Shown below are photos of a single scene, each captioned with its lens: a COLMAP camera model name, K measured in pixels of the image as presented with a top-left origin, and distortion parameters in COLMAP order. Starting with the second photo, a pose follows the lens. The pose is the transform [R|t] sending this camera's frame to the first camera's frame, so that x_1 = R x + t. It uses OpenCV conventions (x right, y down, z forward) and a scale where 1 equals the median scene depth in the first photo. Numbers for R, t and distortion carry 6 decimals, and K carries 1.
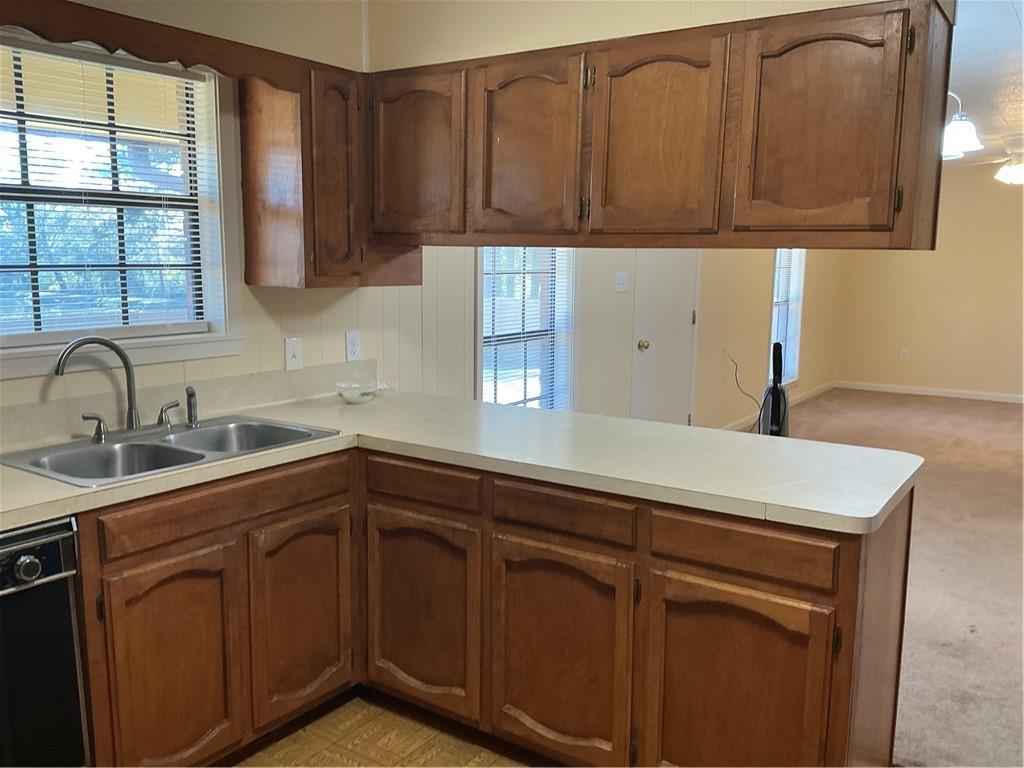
lens RADIAL K [[854.3, 0, 515.2], [0, 854.3, 386.5], [0, 0, 1]] dist [0.100698, -0.180952]
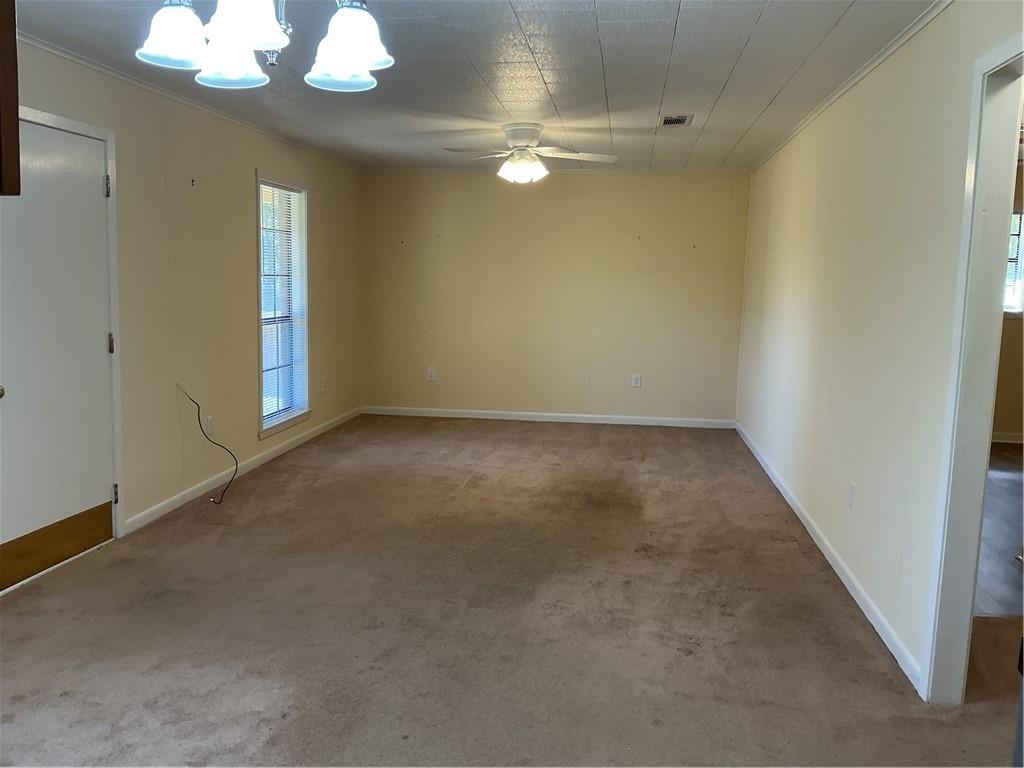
lens RADIAL K [[854.3, 0, 513.0], [0, 854.3, 382.1], [0, 0, 1]] dist [0.100698, -0.180952]
pose [[0.893111, -0.049664, 0.447086, 0.141306], [0.057431, 0.998342, -0.003826, -0.021859], [-0.446155, 0.029094, 0.894483, 0.185176]]
